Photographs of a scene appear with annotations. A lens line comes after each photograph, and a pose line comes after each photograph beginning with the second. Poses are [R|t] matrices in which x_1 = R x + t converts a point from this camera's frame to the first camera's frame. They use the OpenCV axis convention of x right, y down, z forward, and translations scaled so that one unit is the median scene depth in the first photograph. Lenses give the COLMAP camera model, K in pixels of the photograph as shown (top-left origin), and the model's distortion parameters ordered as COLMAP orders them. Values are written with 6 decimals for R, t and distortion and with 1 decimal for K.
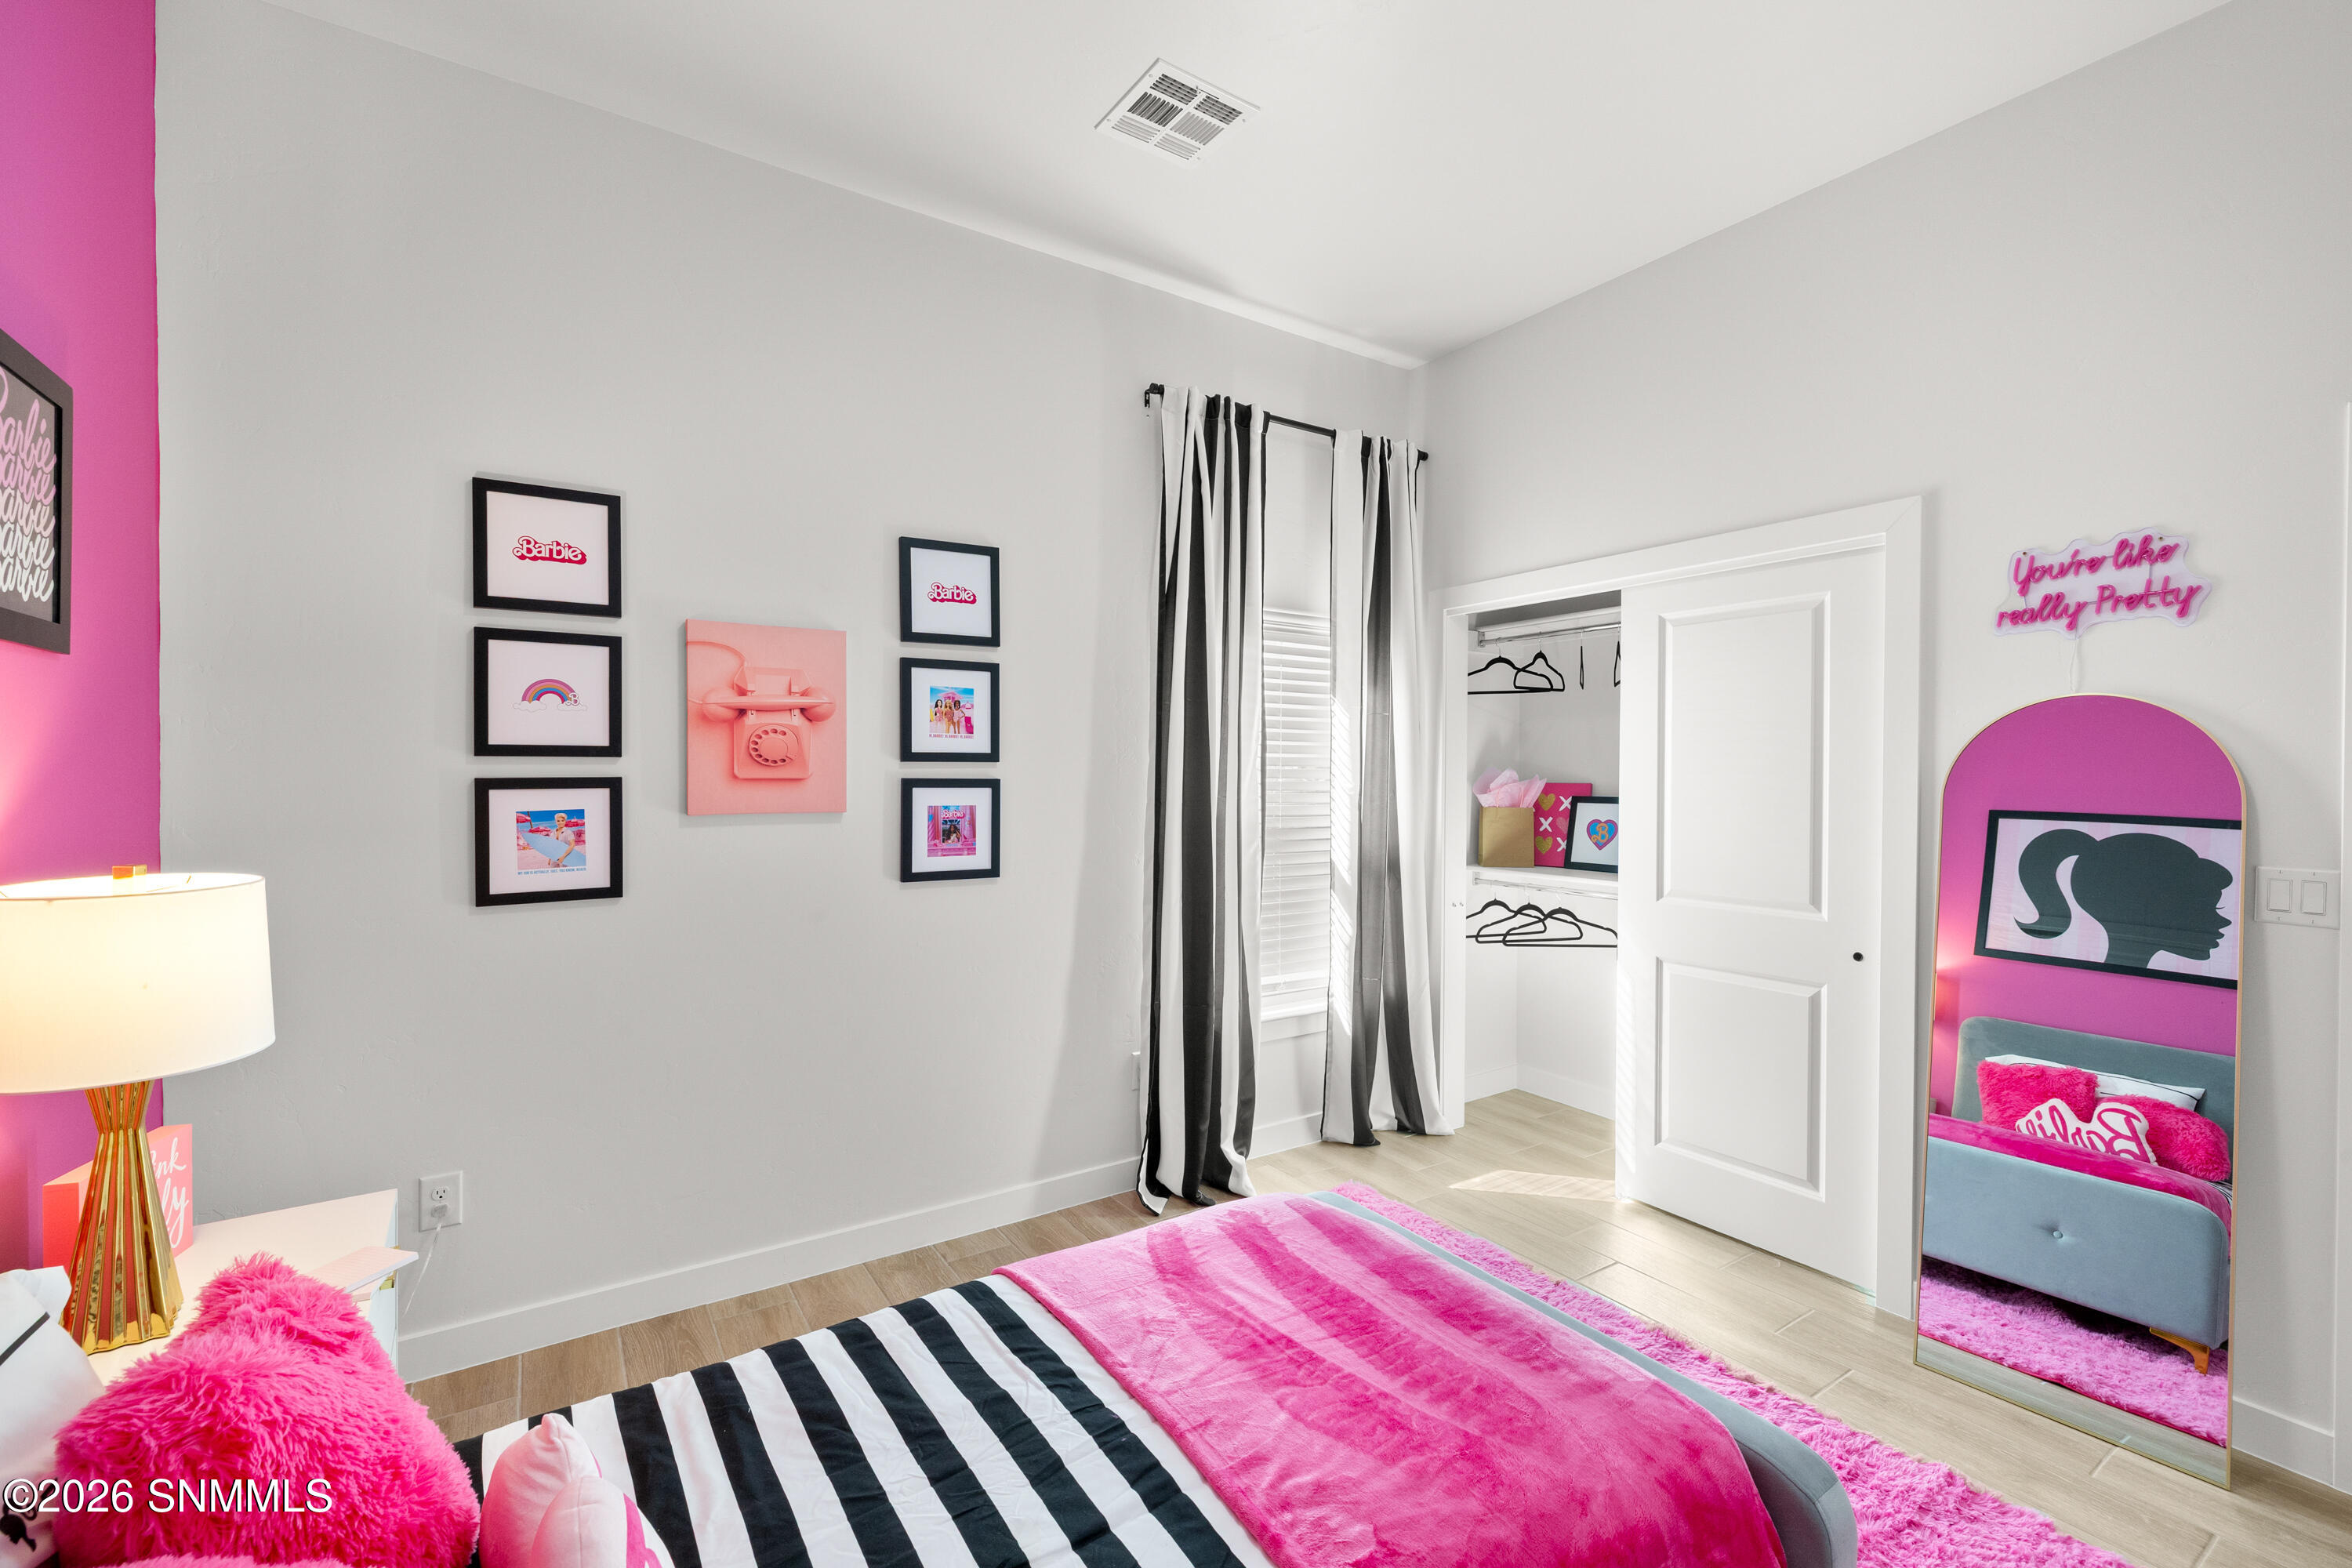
lens RADIAL K [[995.1, 0, 1169.5], [0, 995.1, 775.9], [0, 0, 1]] dist [-0.000681, -0.000130]
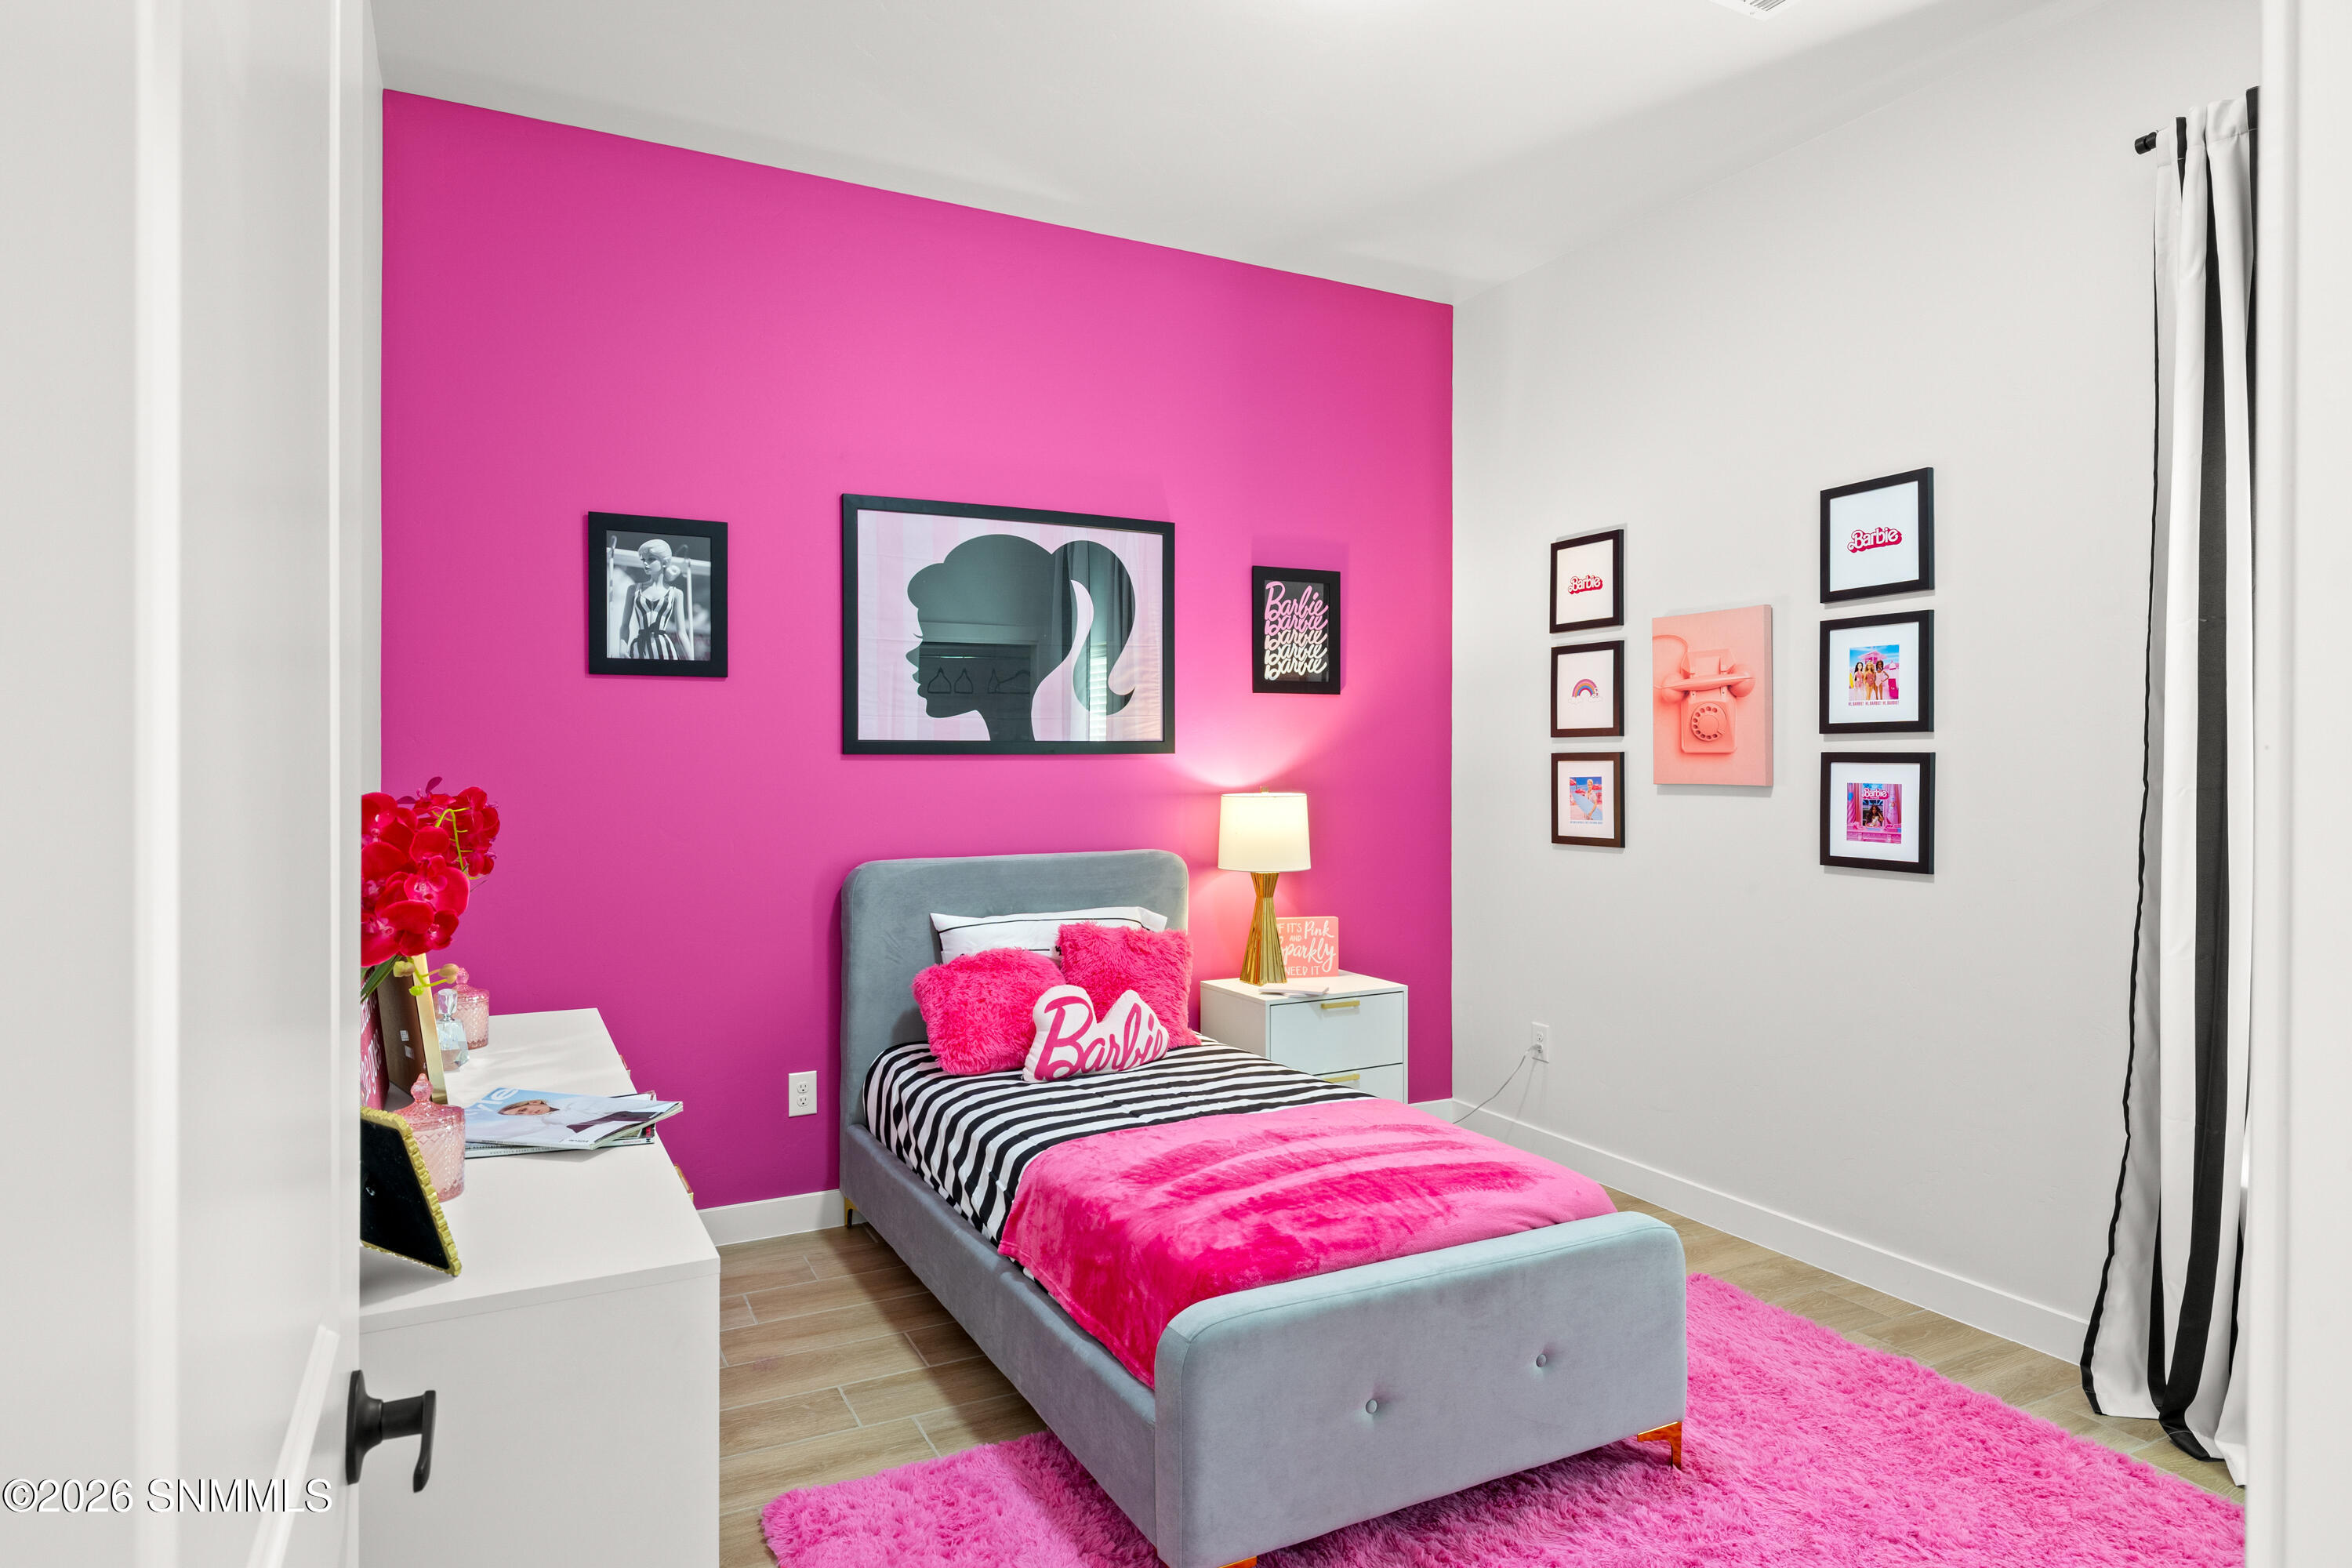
lens RADIAL K [[1318.9, 0, 1173.7], [0, 1318.9, 777.8], [0, 0, 1]] dist [-0.006036, -0.000601]
pose [[-0.096666, 0.007065, -0.995292, 1.001627], [-0.011770, 0.999897, 0.008240, 0.023110], [0.995247, 0.012511, -0.096573, 0.518963]]
